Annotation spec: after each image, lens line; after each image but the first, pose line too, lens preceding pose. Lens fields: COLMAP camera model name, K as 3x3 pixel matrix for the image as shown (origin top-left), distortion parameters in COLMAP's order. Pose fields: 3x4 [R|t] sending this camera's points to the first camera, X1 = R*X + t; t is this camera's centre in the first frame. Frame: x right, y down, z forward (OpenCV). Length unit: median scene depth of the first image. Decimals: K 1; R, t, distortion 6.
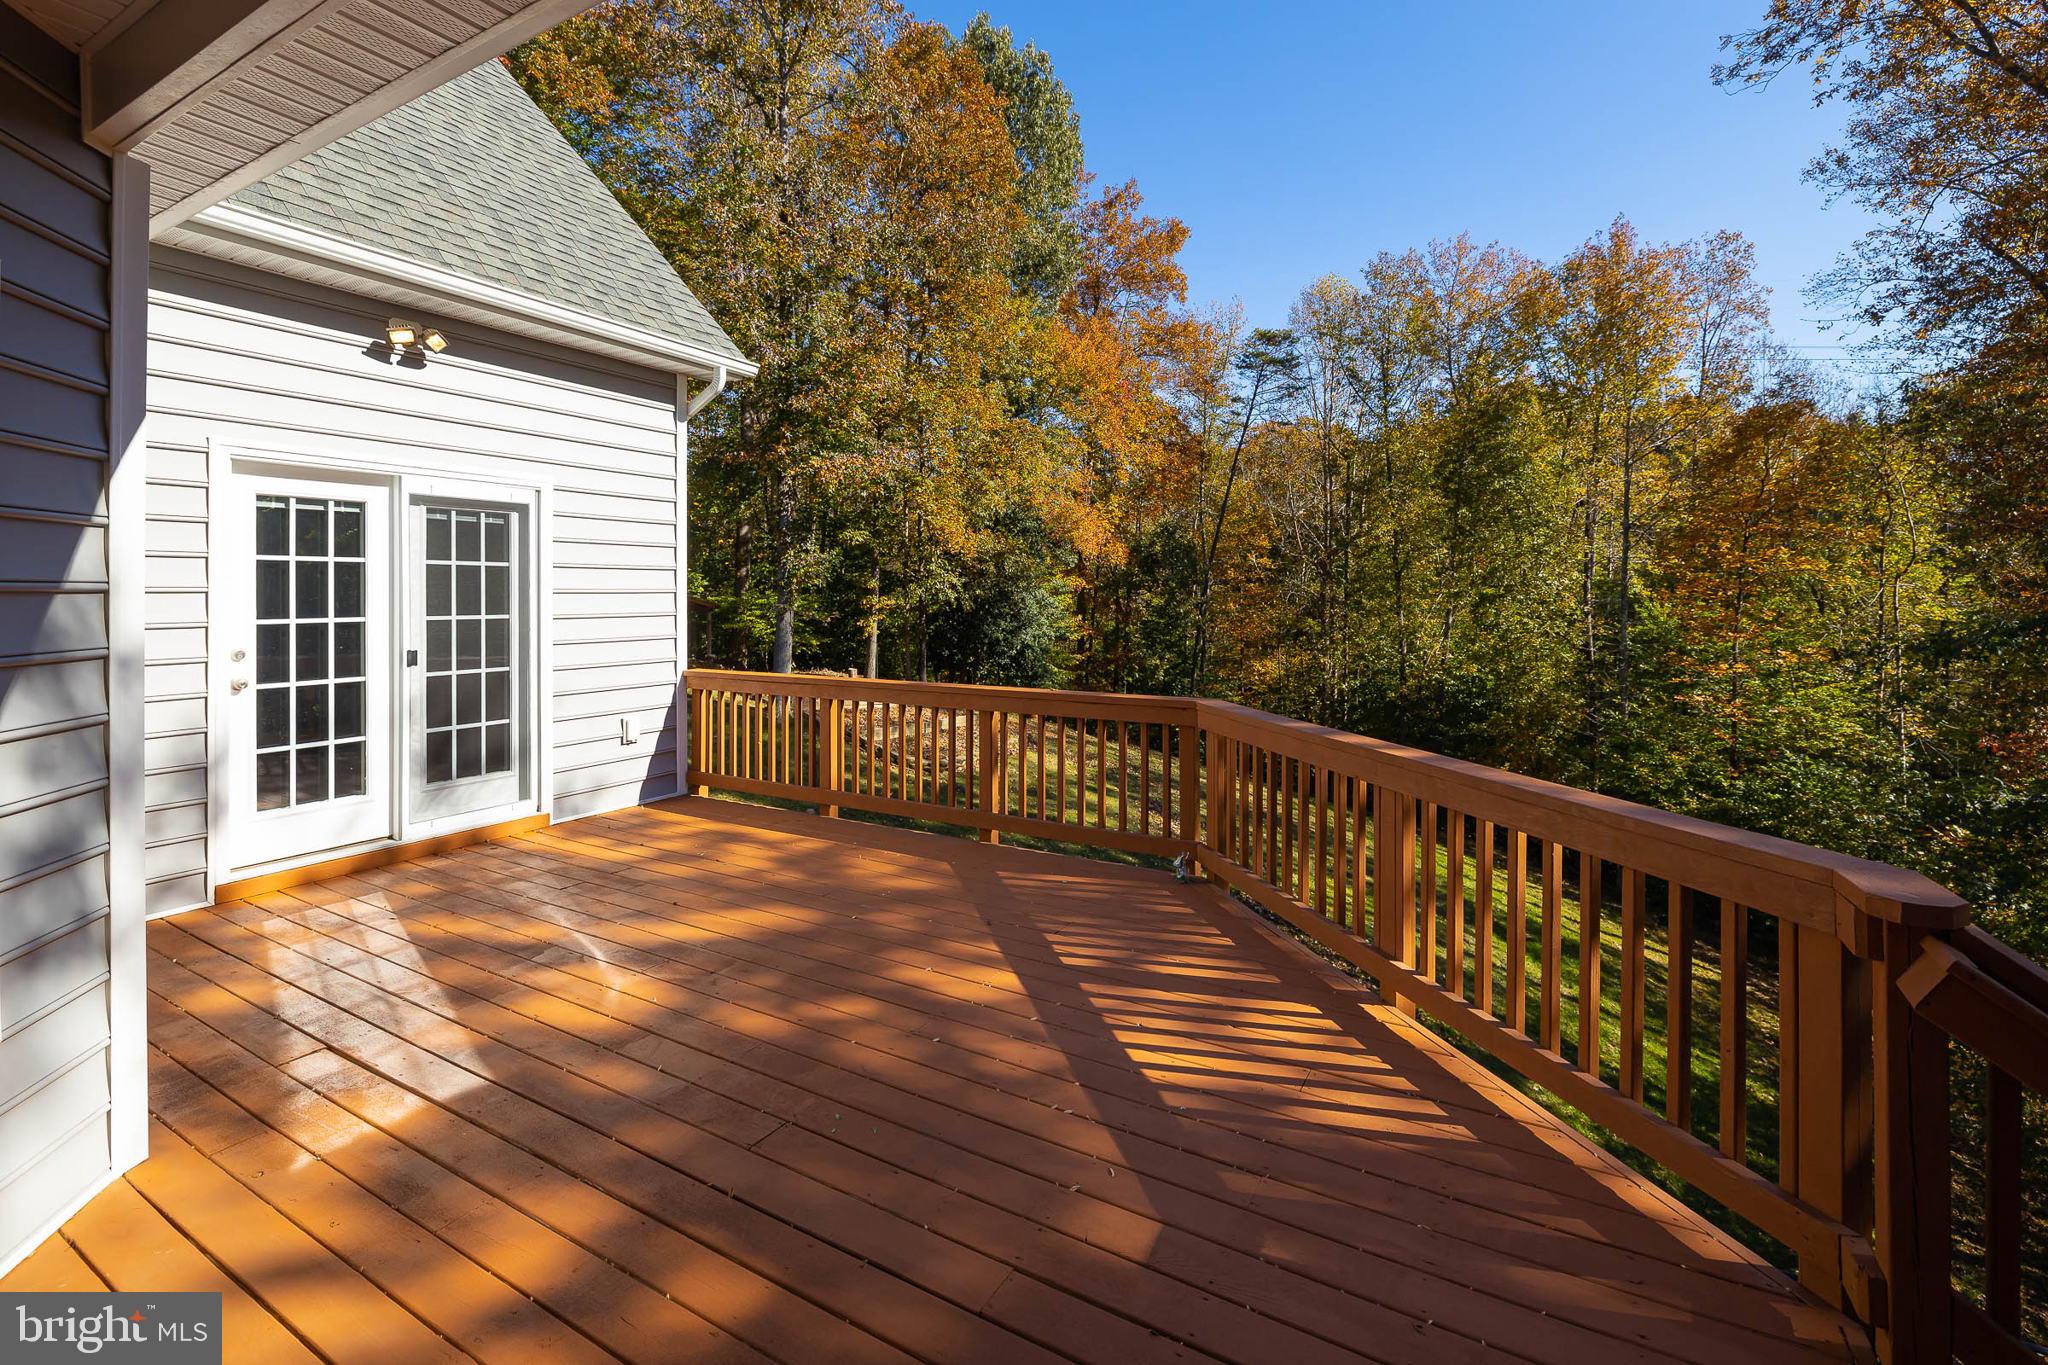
lens RADIAL K [[891.2, 0, 1024.5], [0, 891.2, 617.1], [0, 0, 1]] dist [-0.001426, -0.000387]
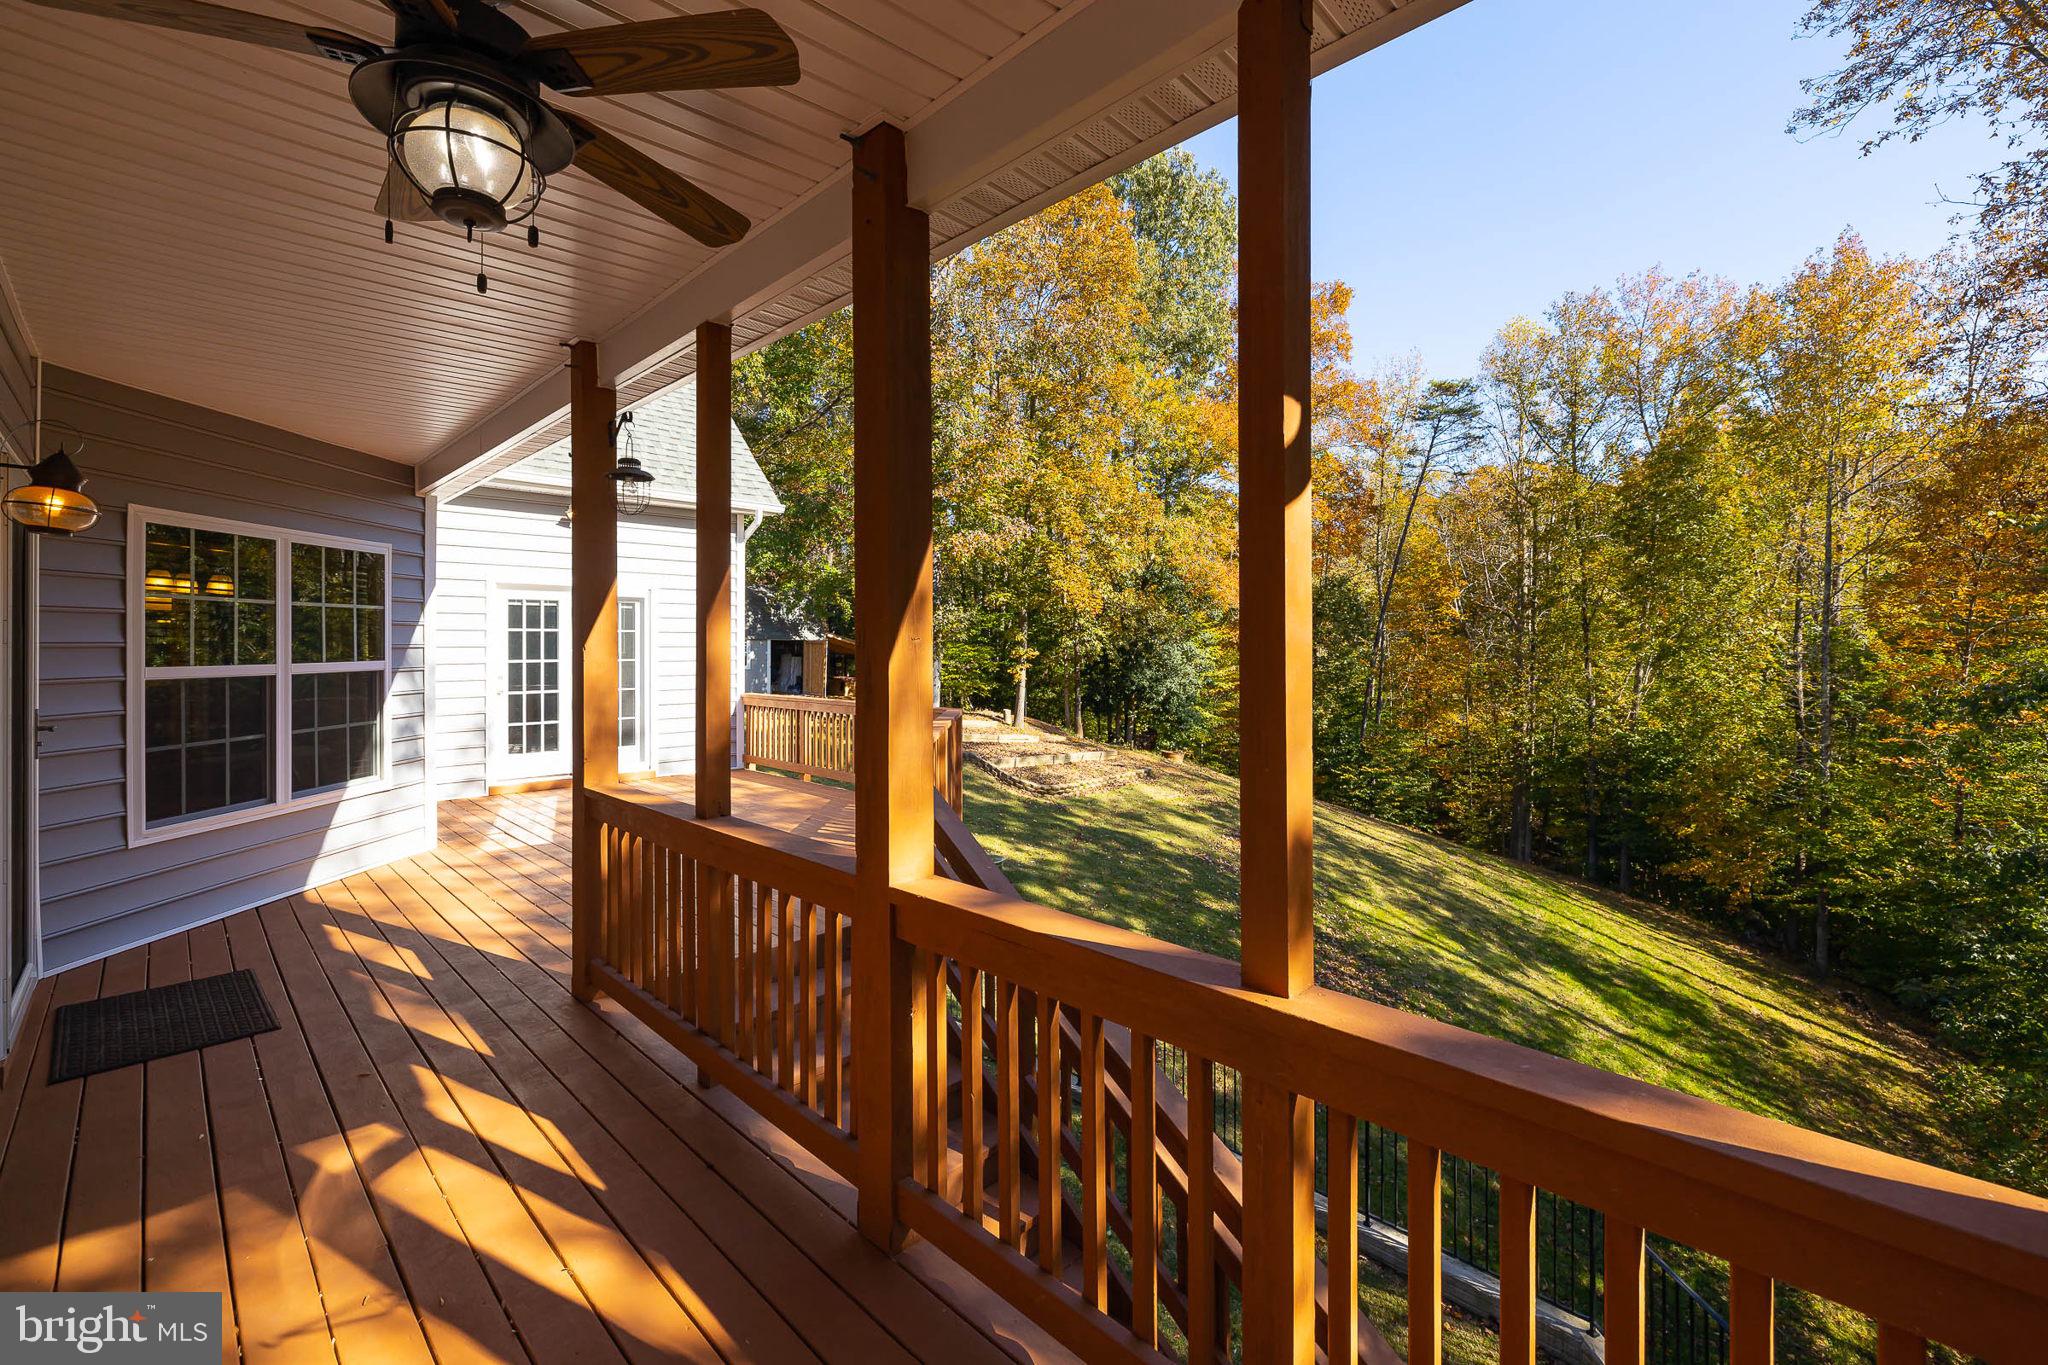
lens RADIAL K [[855.1, 0, 1020.0], [0, 855.1, 679.3], [0, 0, 1]] dist [-0.000746, 0.000459]
pose [[0.965564, 0.010083, -0.259971, 0.091002], [-0.006510, 0.999872, 0.014601, 0.001195], [0.260085, -0.012406, 0.965506, -0.068616]]
